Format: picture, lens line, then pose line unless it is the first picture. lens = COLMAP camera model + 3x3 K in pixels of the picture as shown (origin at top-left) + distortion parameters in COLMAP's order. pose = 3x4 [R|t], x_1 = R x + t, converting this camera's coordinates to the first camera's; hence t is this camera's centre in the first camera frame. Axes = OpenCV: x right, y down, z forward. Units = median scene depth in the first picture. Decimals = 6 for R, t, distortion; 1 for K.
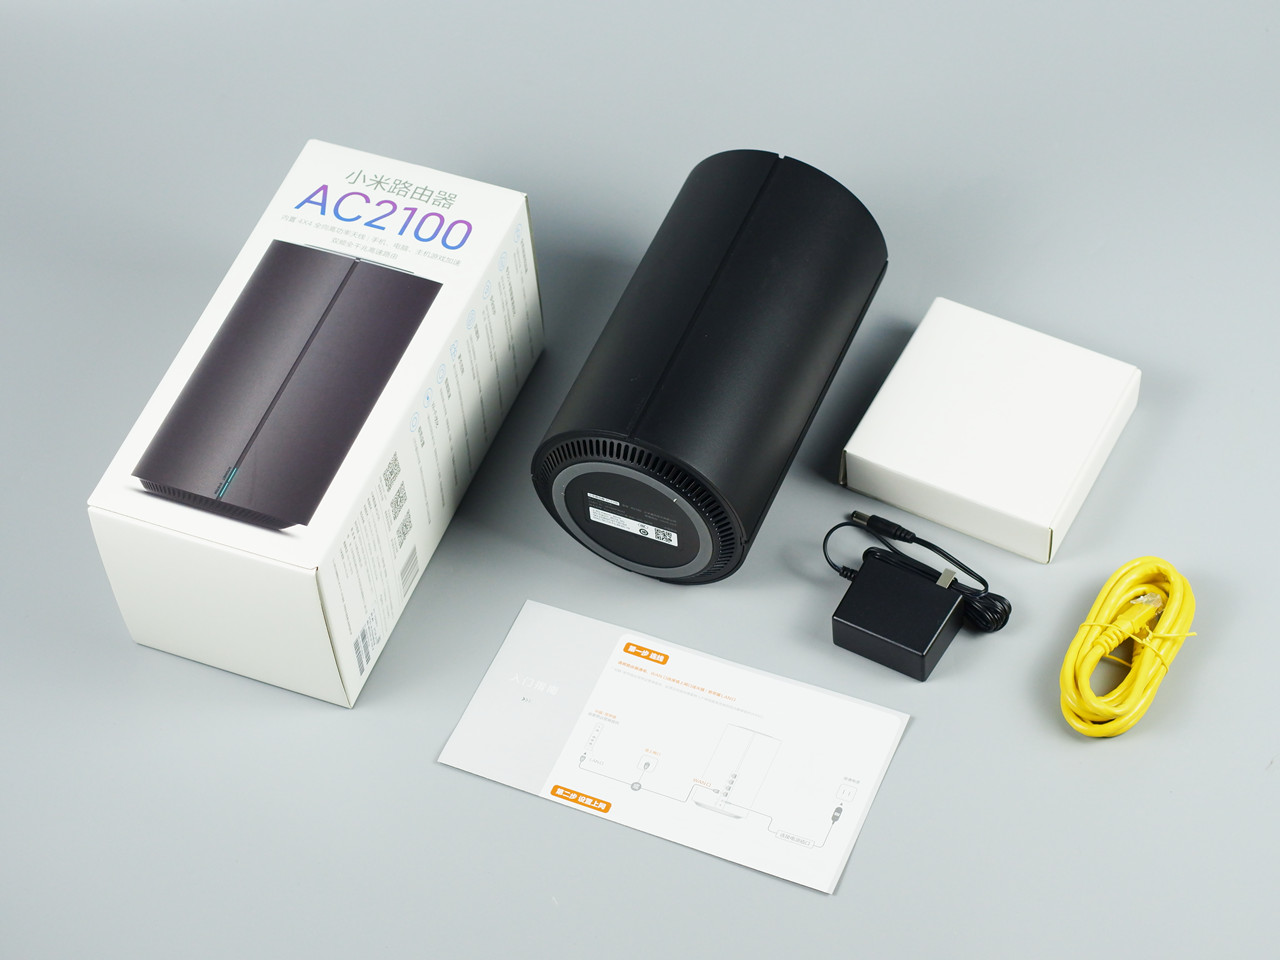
lens RADIAL K [[3394.7, 0, 640.0], [0, 3394.7, 480.0], [0, 0, 1]] dist [-0.000097, 0.308814]
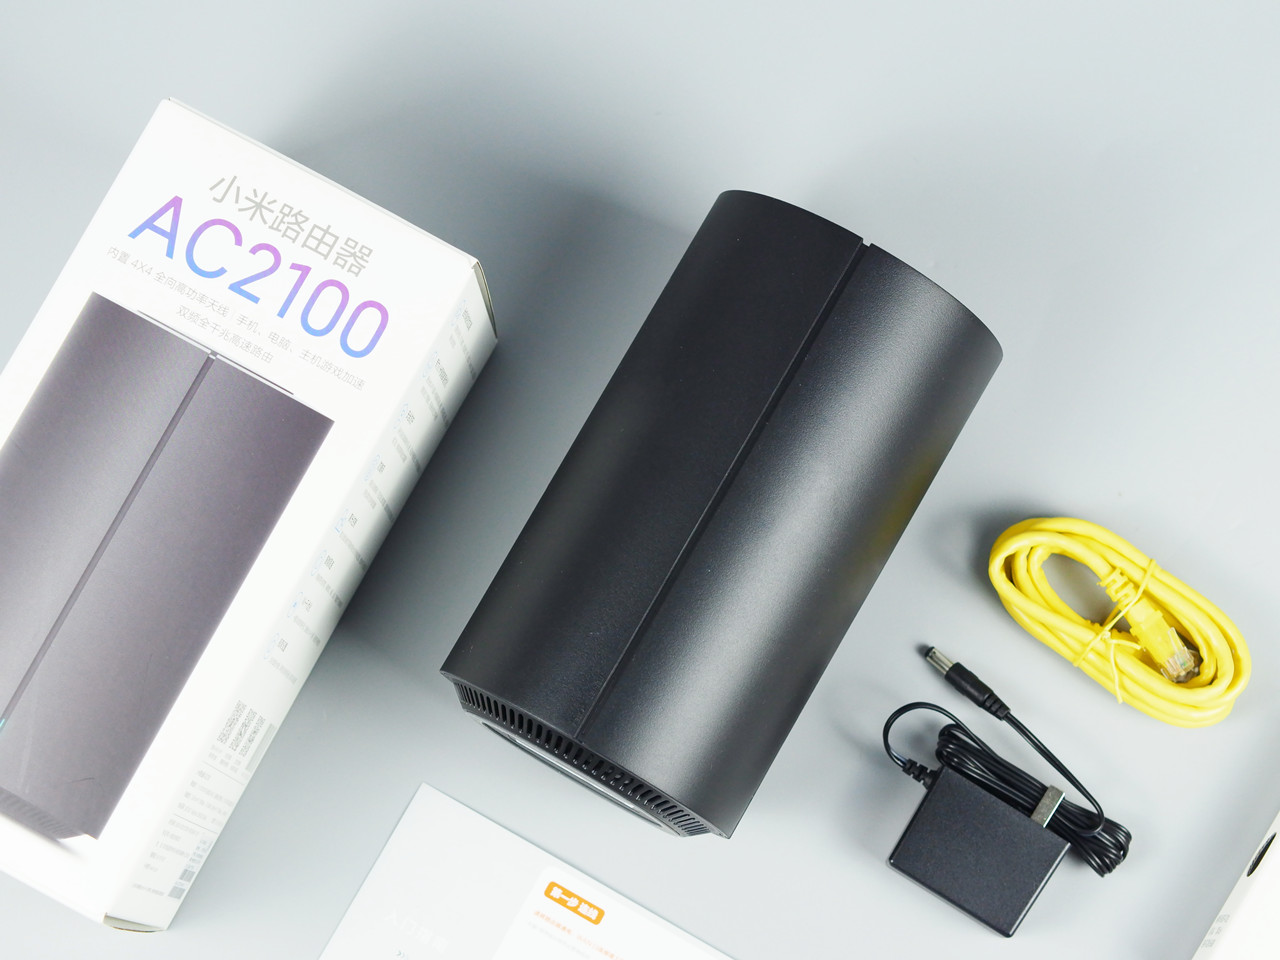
lens RADIAL K [[3394.7, 0, 640.0], [0, 3394.7, 480.0], [0, 0, 1]] dist [-0.000097, 0.308814]
pose [[0.992129, 0.124031, 0.017238, -0.007901], [-0.116535, 0.864125, 0.489599, -0.378724], [0.045830, -0.487754, 0.871777, 0.403795]]
